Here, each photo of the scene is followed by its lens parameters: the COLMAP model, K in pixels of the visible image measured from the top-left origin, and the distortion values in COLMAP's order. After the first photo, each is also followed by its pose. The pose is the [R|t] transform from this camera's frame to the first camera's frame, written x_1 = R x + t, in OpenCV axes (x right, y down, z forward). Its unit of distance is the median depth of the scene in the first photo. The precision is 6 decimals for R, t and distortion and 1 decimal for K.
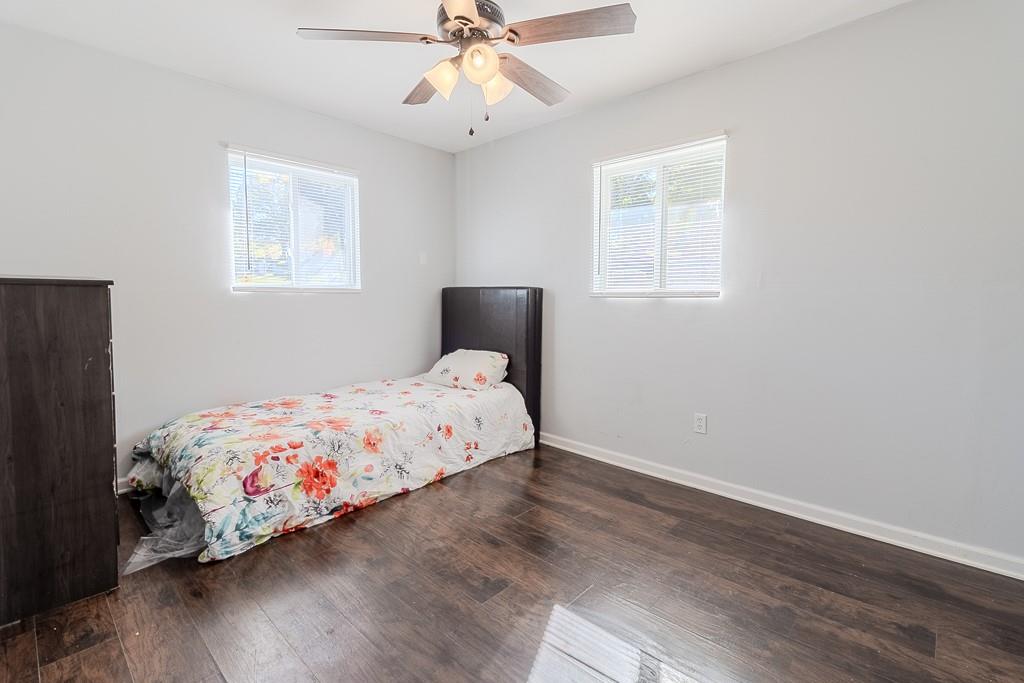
lens RADIAL K [[471.6, 0, 518.6], [0, 471.6, 321.6], [0, 0, 1]] dist [0.001029, 0.000190]
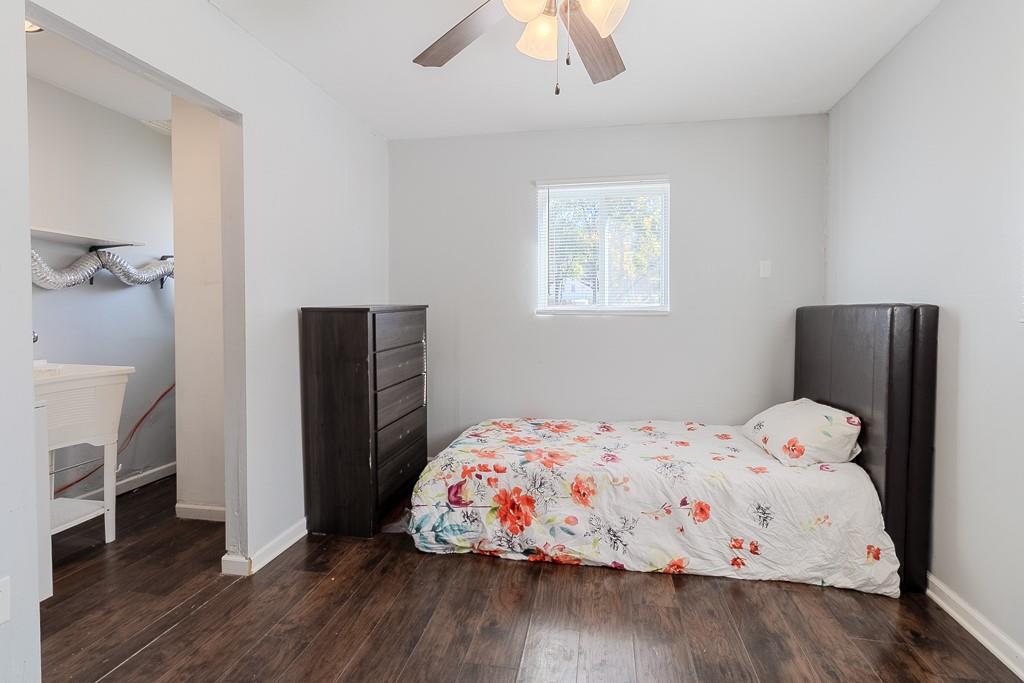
lens RADIAL K [[473.9, 0, 515.6], [0, 473.9, 323.9], [0, 0, 1]] dist [0.000889, 0.000521]
pose [[0.536338, 0.014337, -0.843881, 0.368580], [-0.047459, 0.998786, -0.013194, -0.031121], [0.842668, 0.047126, 0.536368, 0.458462]]
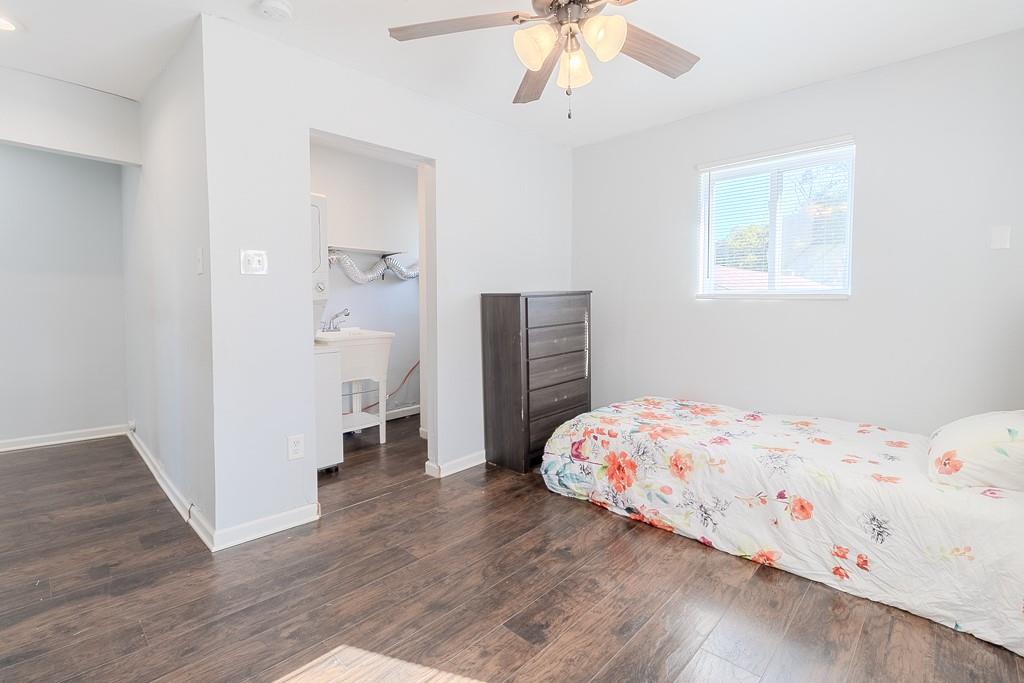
lens RADIAL K [[471.6, 0, 518.6], [0, 471.6, 321.6], [0, 0, 1]] dist [0.001029, 0.000190]
pose [[-0.006032, 0.043473, -0.999036, 0.621980], [-0.057316, 0.997397, 0.043748, -0.042783], [0.998338, 0.057524, -0.003525, 0.732348]]
